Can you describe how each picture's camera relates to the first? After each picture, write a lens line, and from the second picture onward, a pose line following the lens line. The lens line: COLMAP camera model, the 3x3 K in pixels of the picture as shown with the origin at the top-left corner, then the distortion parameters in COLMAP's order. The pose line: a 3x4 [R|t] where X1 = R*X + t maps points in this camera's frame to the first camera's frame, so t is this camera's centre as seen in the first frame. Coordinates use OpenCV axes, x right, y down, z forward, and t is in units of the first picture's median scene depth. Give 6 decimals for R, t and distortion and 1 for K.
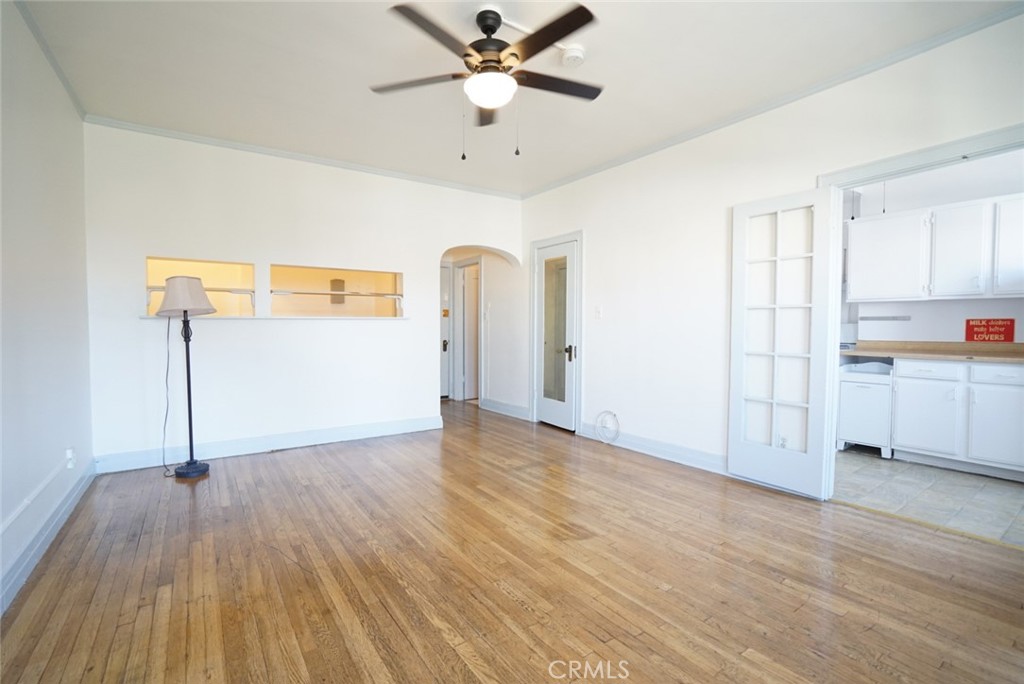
lens RADIAL K [[468.1, 0, 512.3], [0, 468.1, 343.0], [0, 0, 1]] dist [-0.059912, 0.021807]
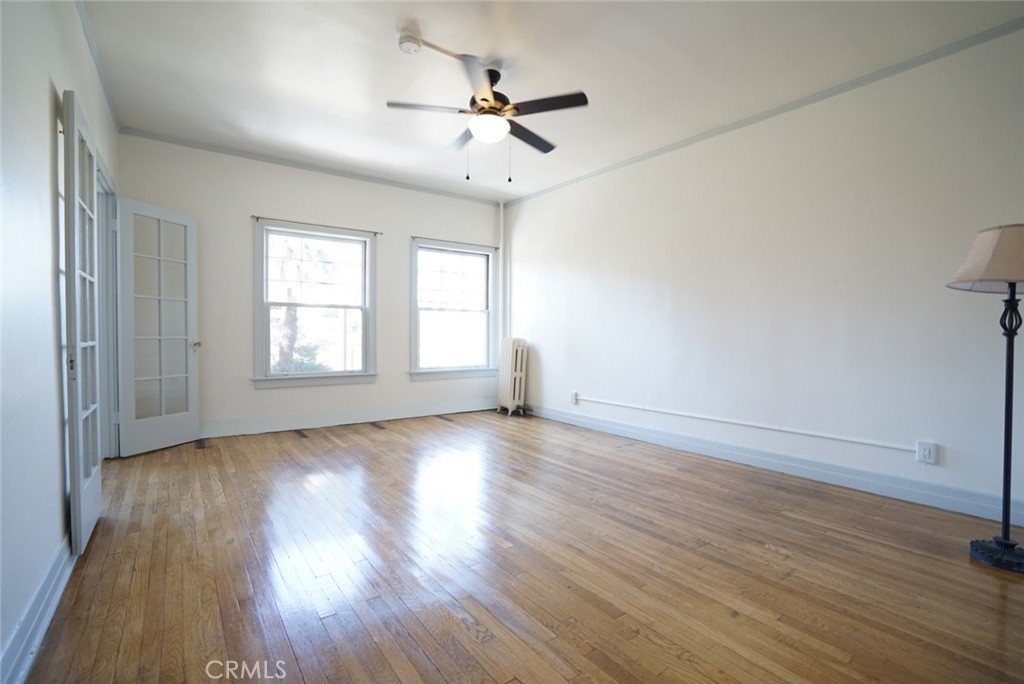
lens RADIAL K [[468.1, 0, 512.3], [0, 468.1, 343.0], [0, 0, 1]] dist [-0.059912, 0.021807]
pose [[-0.999620, -0.006407, -0.026808, -0.053983], [-0.008009, 0.998161, 0.060084, -0.022933], [0.026374, 0.060276, -0.997833, 1.551328]]
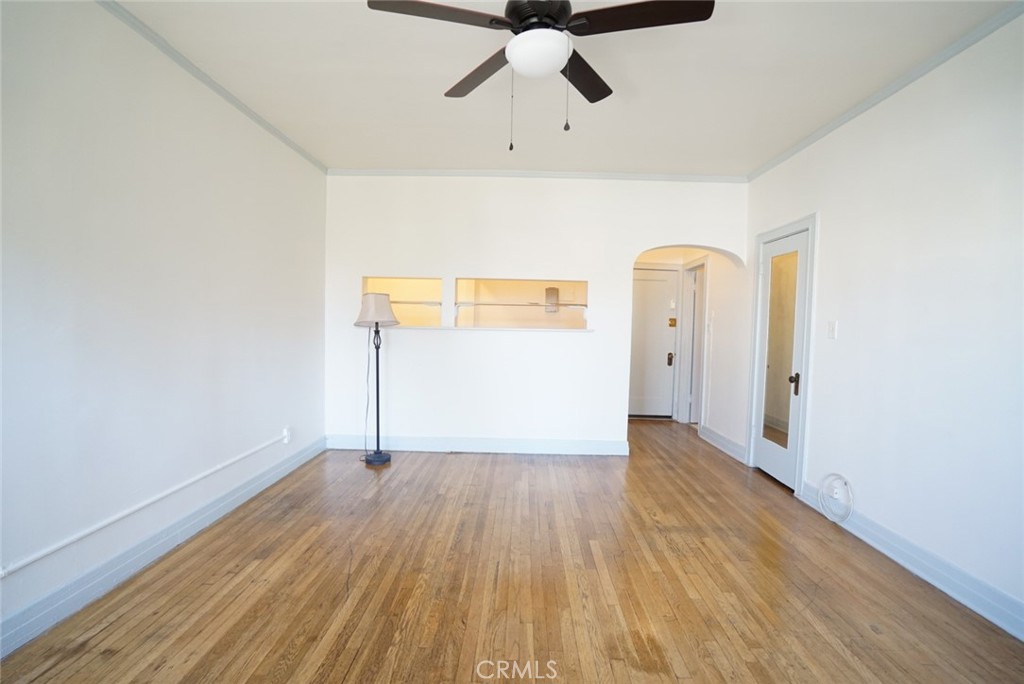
lens RADIAL K [[468.1, 0, 512.3], [0, 468.1, 343.0], [0, 0, 1]] dist [-0.059912, 0.021807]
pose [[0.810963, 0.039938, -0.583733, 0.261901], [-0.042234, 0.999061, 0.009681, -0.043388], [0.583572, 0.016803, 0.811888, 0.230736]]
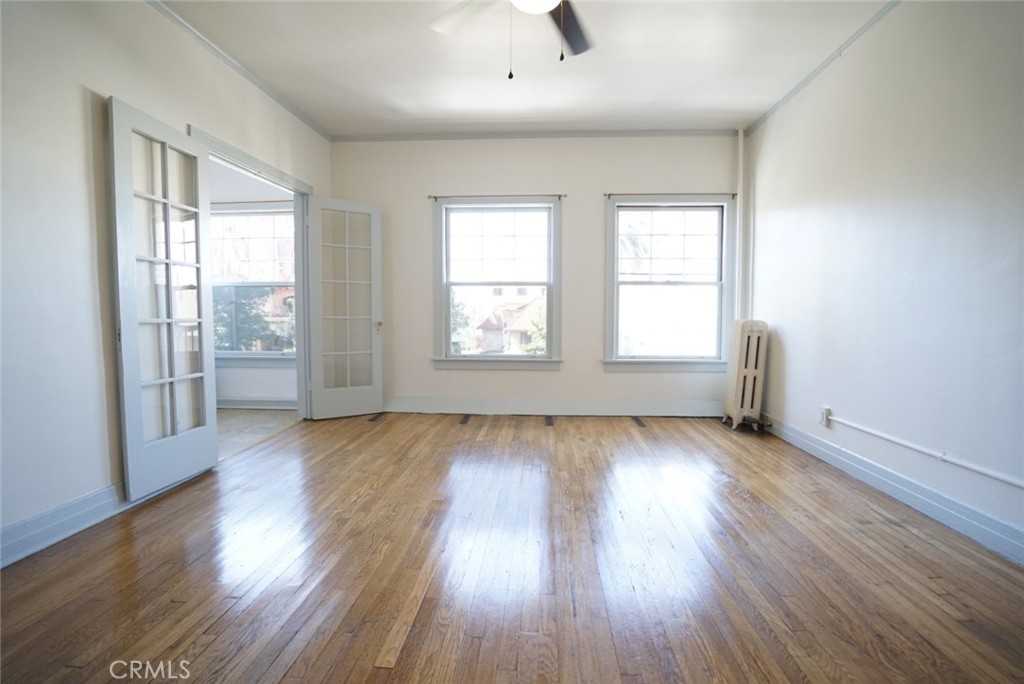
lens RADIAL K [[468.1, 0, 512.3], [0, 468.1, 343.0], [0, 0, 1]] dist [-0.059912, 0.021807]
pose [[-0.784782, -0.037121, 0.618659, -0.359333], [0.020773, 0.996068, 0.086117, 0.007031], [-0.619423, 0.080434, -0.780926, 1.140088]]
